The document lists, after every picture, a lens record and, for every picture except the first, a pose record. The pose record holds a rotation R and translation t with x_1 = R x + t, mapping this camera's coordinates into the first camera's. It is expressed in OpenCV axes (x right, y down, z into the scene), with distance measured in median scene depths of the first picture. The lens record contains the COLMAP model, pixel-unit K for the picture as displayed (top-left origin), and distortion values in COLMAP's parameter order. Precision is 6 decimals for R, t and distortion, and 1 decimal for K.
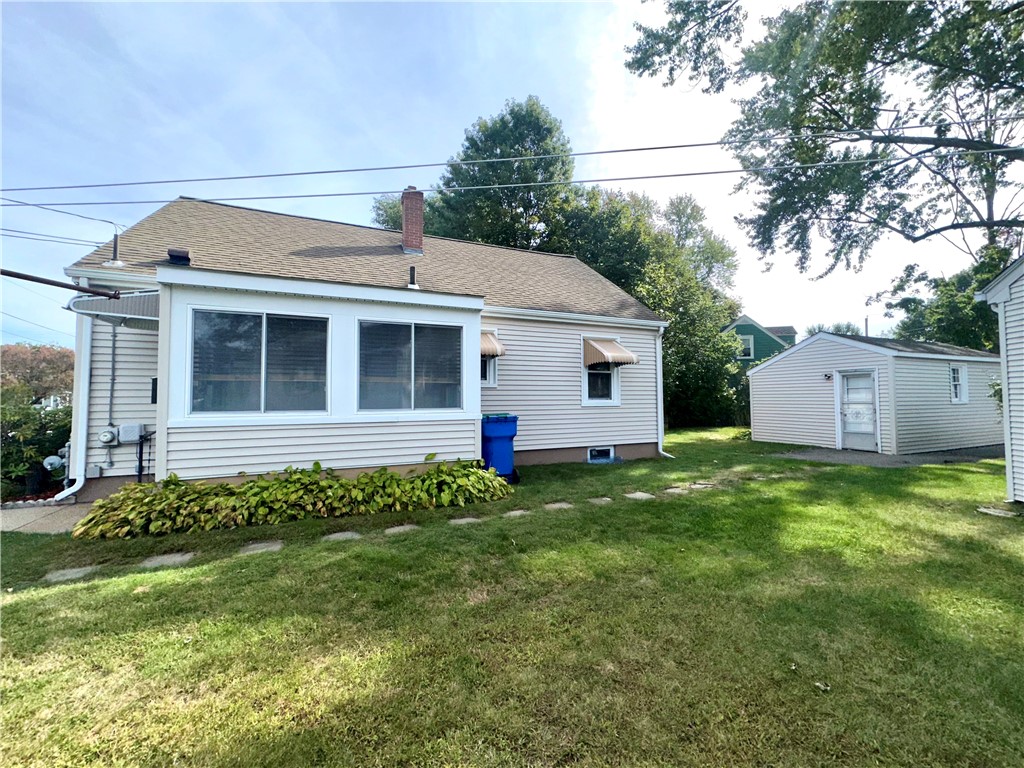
lens RADIAL K [[406.2, 0, 514.3], [0, 406.2, 382.9], [0, 0, 1]] dist [0.000302, 0.000261]
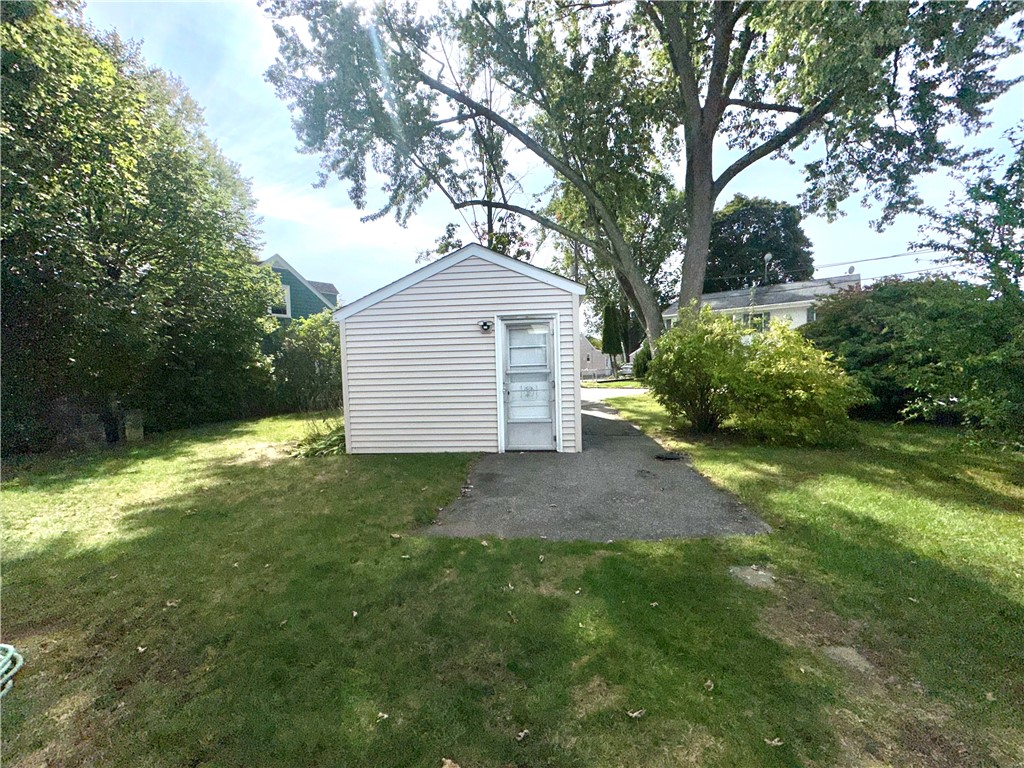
lens RADIAL K [[406.2, 0, 515.7], [0, 406.2, 384.1], [0, 0, 1]] dist [0.000302, 0.000261]
pose [[0.464942, -0.044163, 0.884239, 0.159311], [-0.013098, 0.998303, 0.056746, 0.017155], [-0.885245, -0.037966, 0.463574, 0.380447]]
